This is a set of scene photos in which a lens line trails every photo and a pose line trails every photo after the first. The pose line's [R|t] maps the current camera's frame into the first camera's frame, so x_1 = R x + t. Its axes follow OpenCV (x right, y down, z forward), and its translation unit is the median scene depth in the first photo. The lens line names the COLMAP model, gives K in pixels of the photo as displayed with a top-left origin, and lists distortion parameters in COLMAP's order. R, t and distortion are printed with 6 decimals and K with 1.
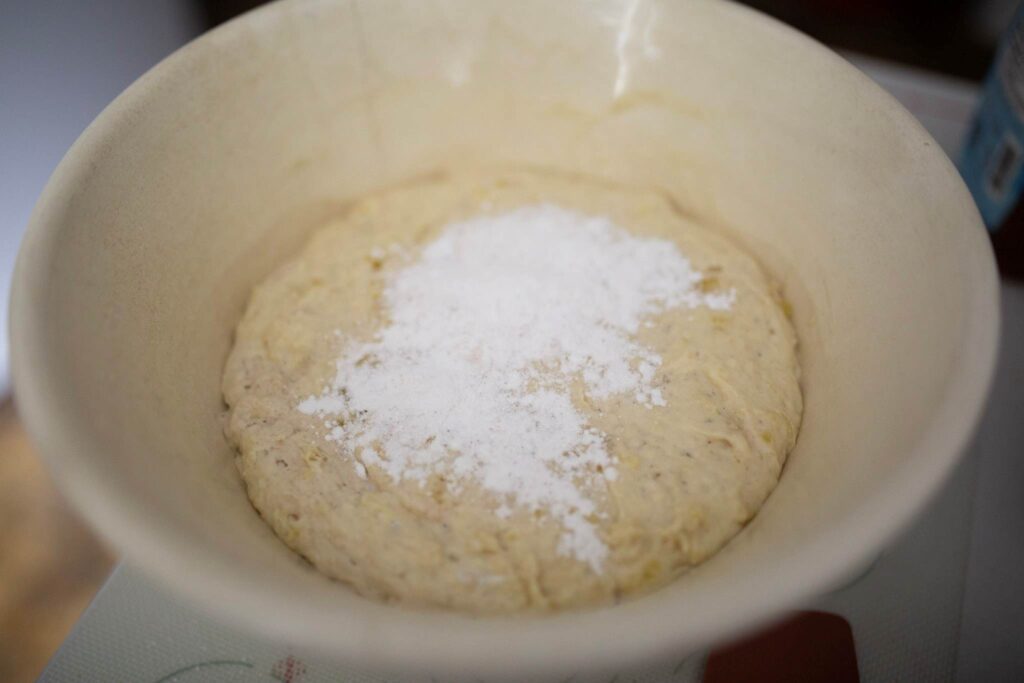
lens RADIAL K [[898.6, 0, 512.0], [0, 898.6, 341.5], [0, 0, 1]] dist [0.004164, 0.001156]
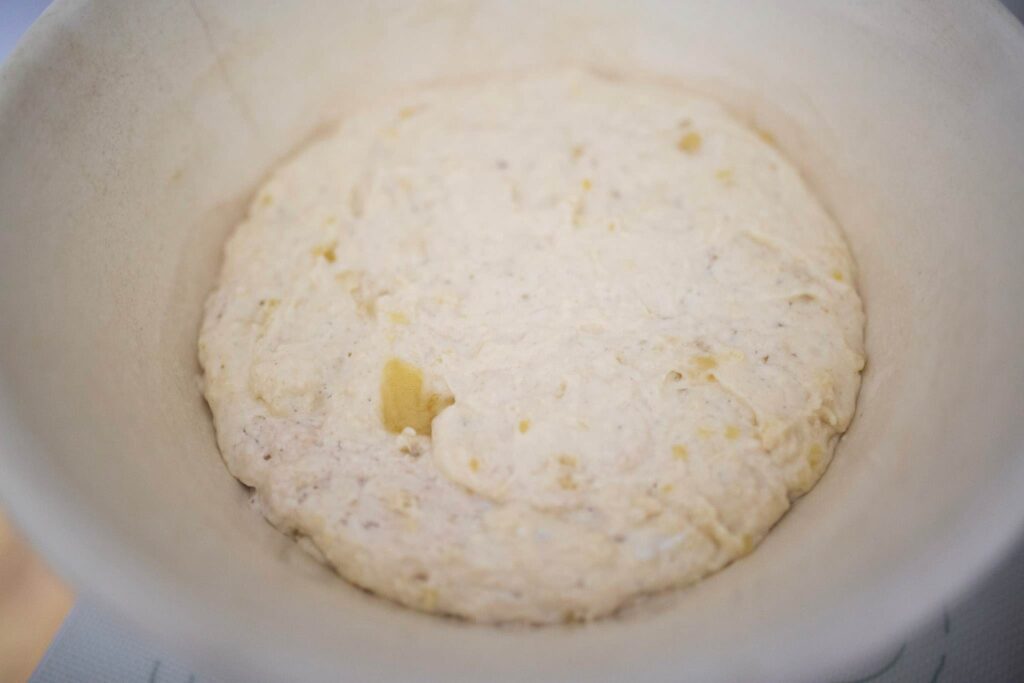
lens RADIAL K [[898.6, 0, 512.0], [0, 898.6, 341.5], [0, 0, 1]] dist [0.004164, 0.001156]
pose [[0.895140, -0.386336, 0.222414, -0.257371], [0.359385, 0.920610, 0.152710, -0.095861], [-0.263754, -0.056764, 0.962918, 0.191086]]
